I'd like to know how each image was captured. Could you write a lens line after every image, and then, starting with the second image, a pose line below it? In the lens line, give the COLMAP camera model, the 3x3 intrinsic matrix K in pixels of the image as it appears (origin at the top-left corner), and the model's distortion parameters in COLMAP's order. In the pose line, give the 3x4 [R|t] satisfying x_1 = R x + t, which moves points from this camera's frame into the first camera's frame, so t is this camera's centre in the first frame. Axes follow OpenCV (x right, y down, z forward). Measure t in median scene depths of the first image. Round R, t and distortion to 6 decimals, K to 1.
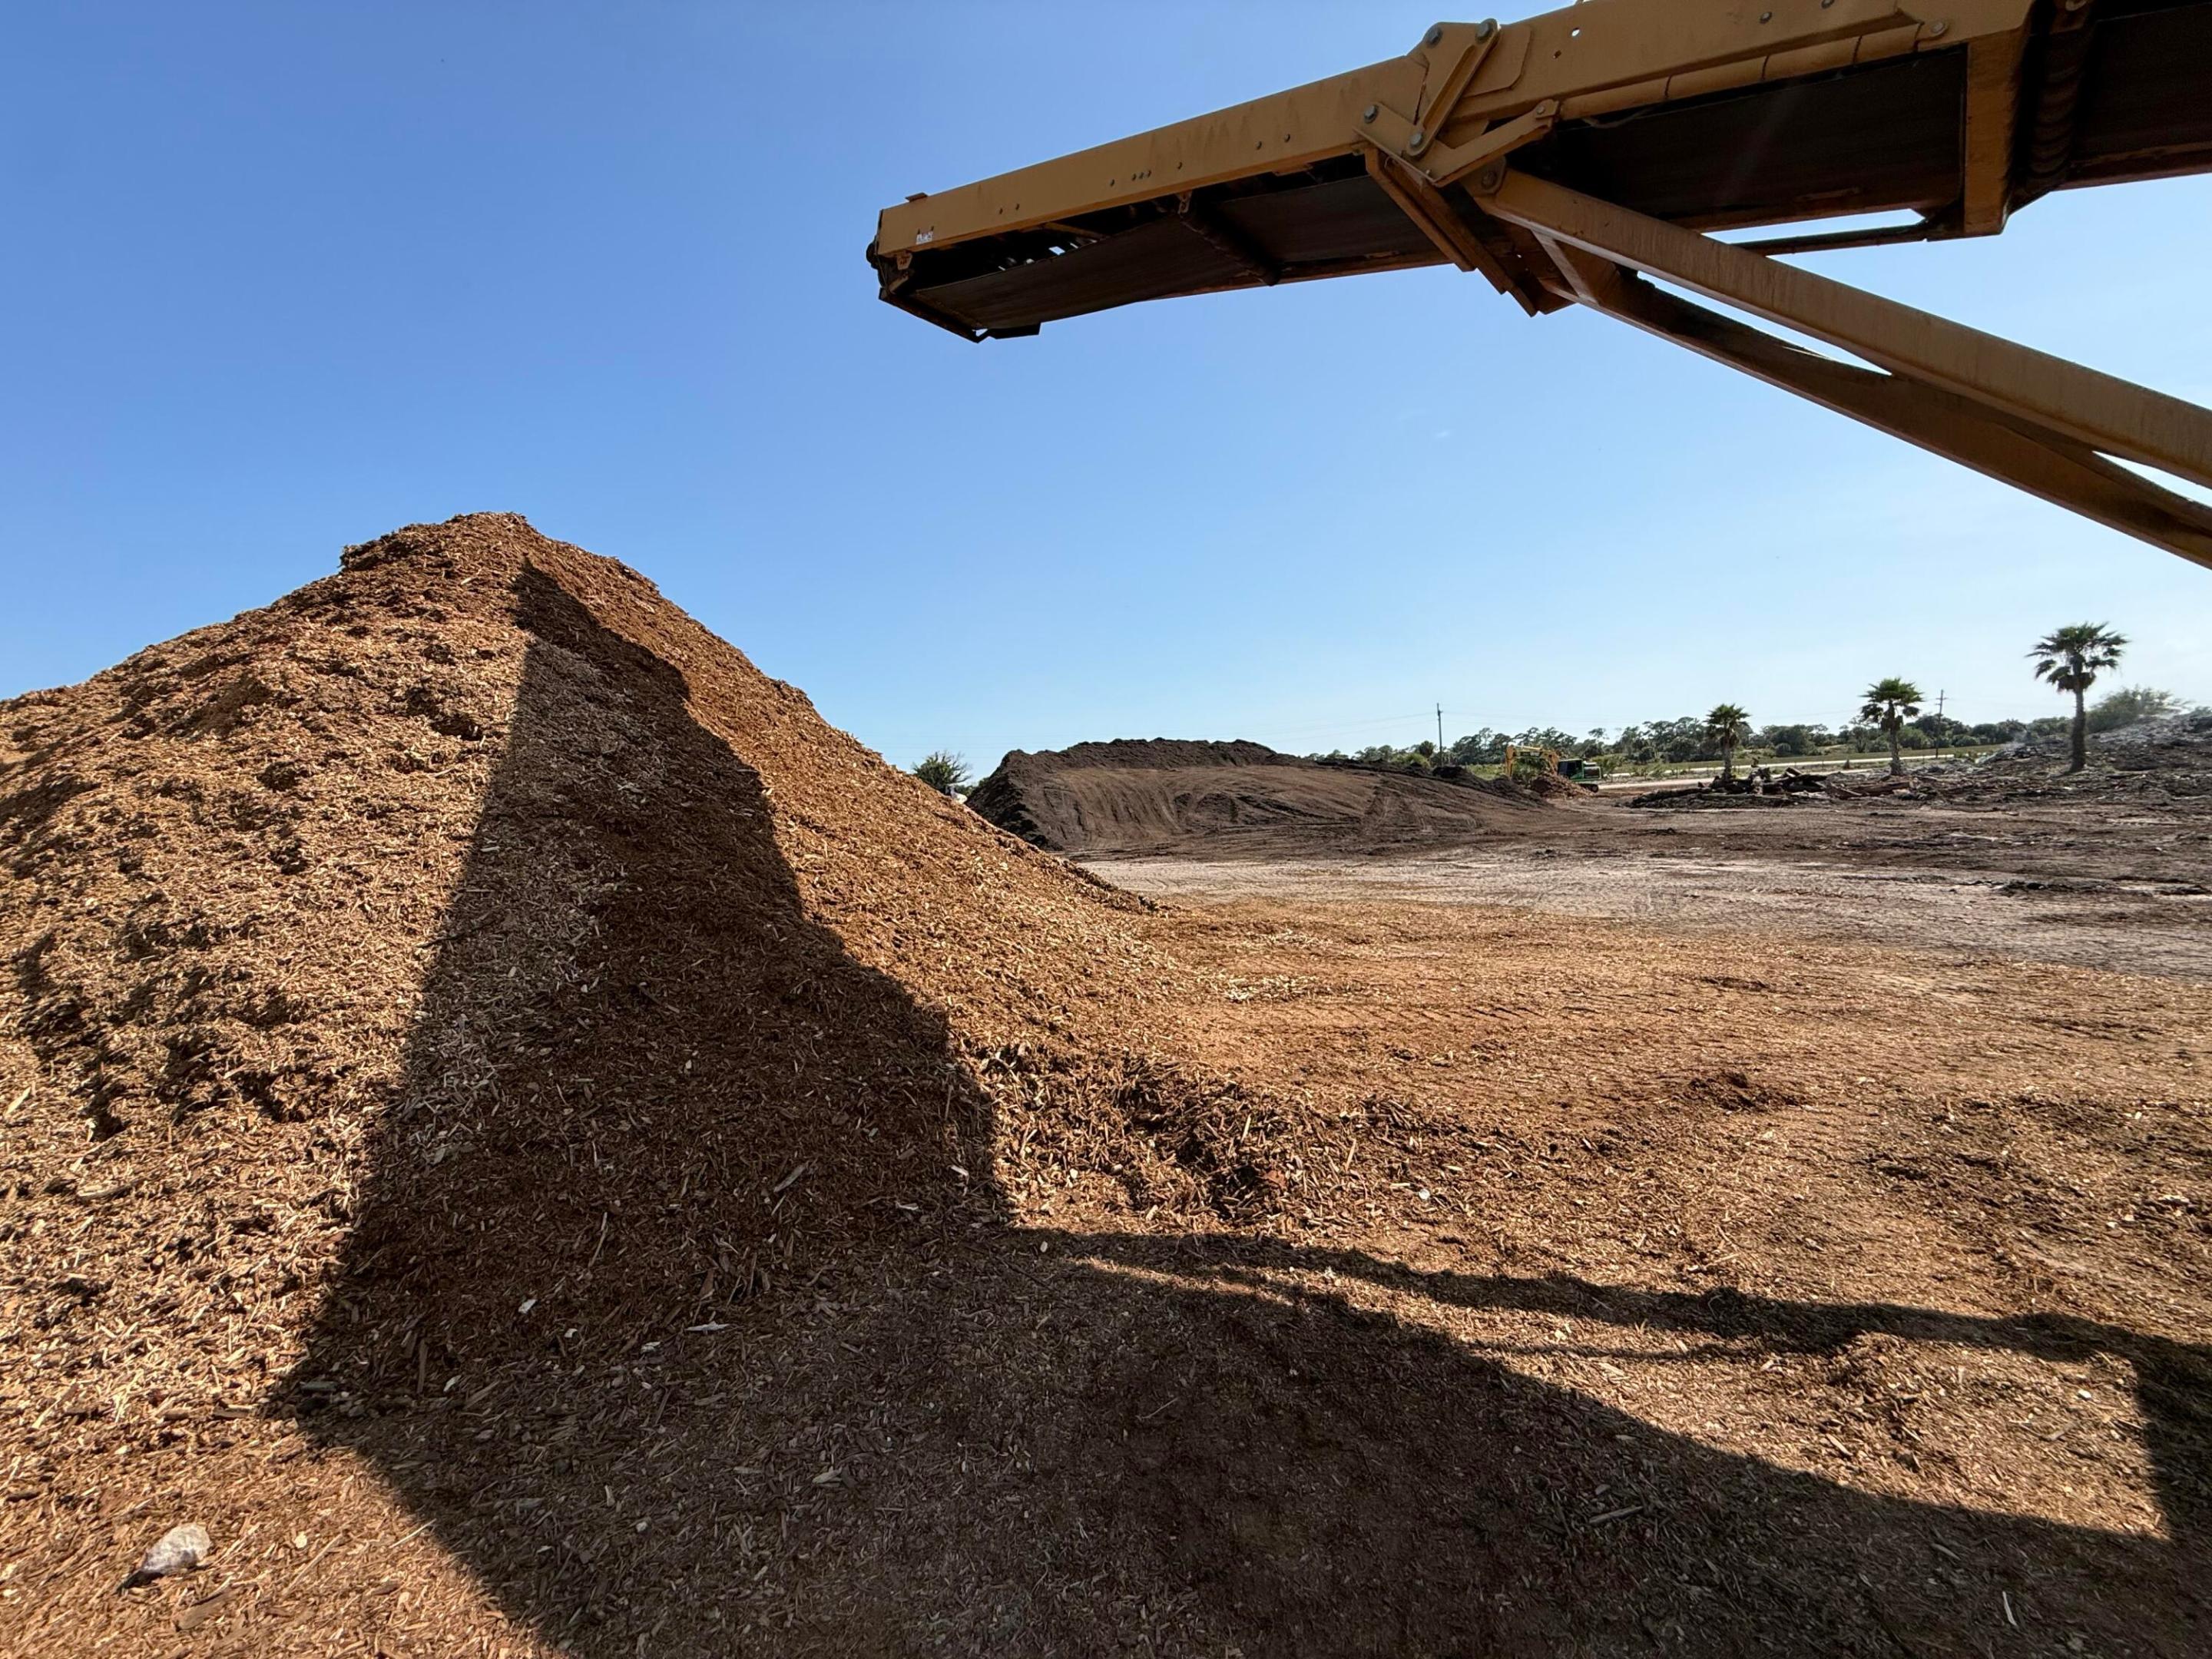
lens RADIAL K [[890.3, 0, 1109.5], [0, 890.3, 832.1], [0, 0, 1]] dist [-0.000259, -0.000034]
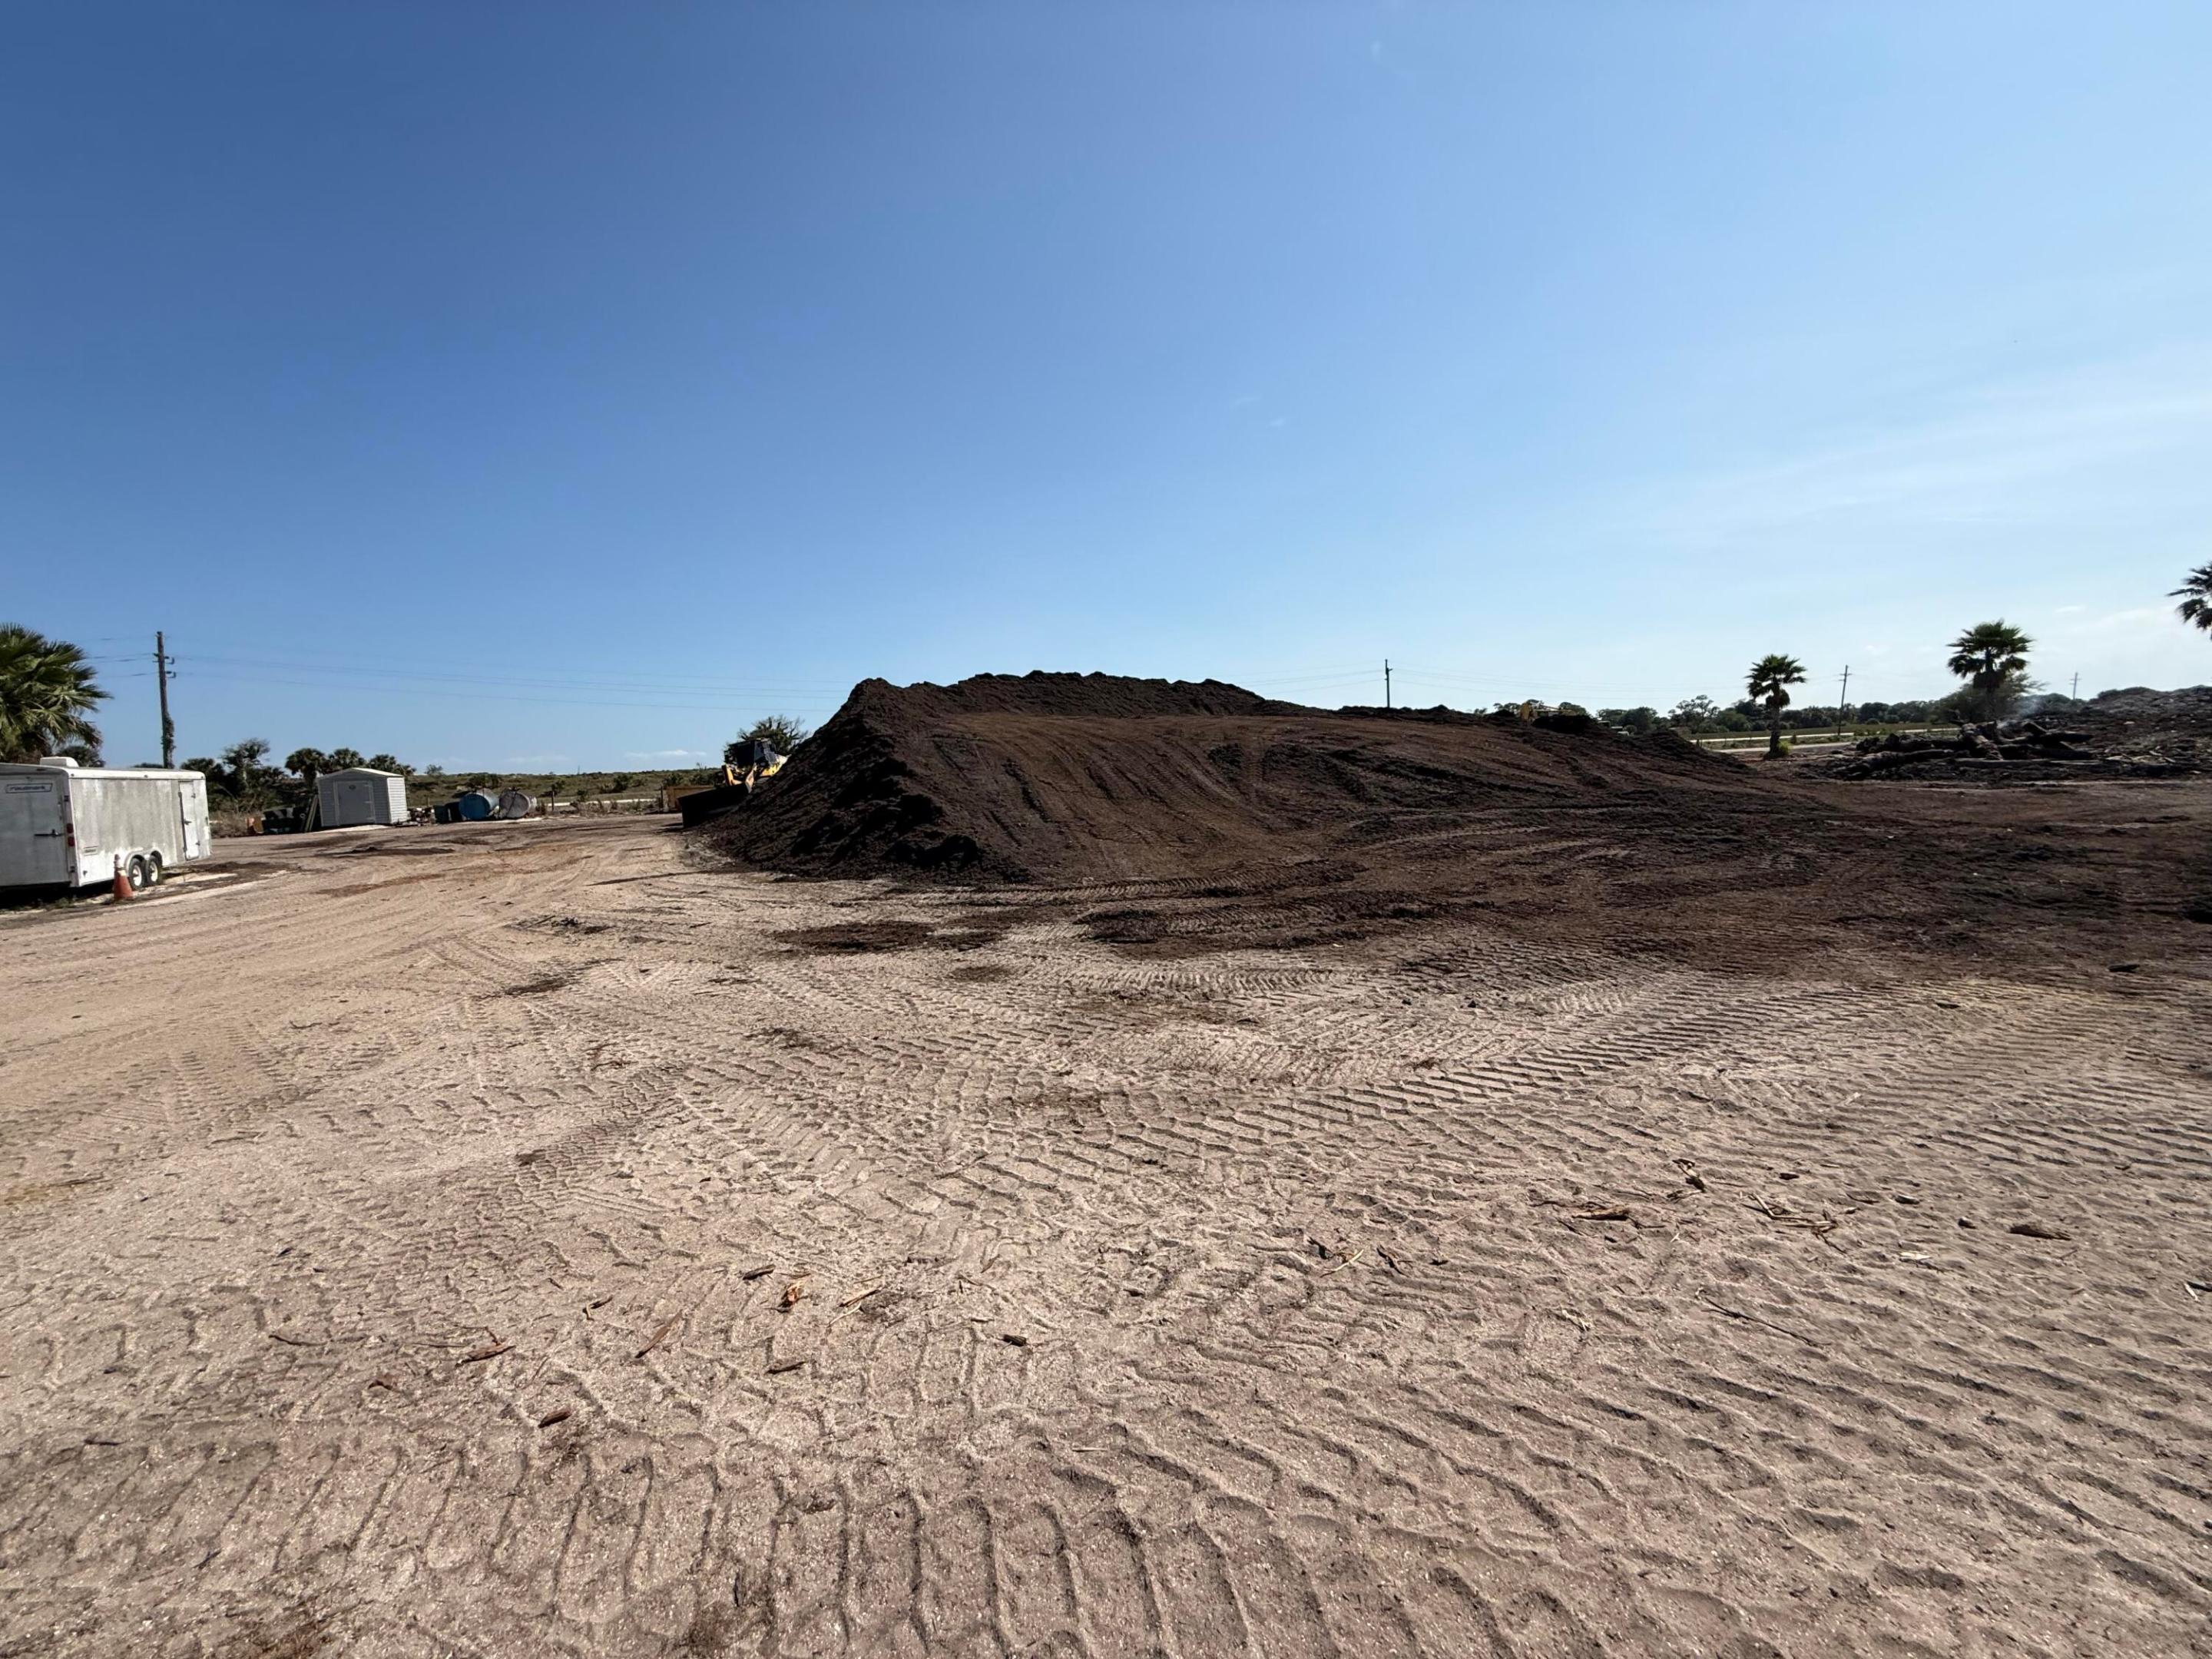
lens RADIAL K [[890.3, 0, 1098.6], [0, 890.3, 823.3], [0, 0, 1]] dist [-0.000259, -0.000034]
pose [[0.988591, -0.003567, 0.150582, -0.043794], [0.001492, 0.999902, 0.013889, -0.004235], [-0.150617, -0.013506, 0.988500, 0.361090]]
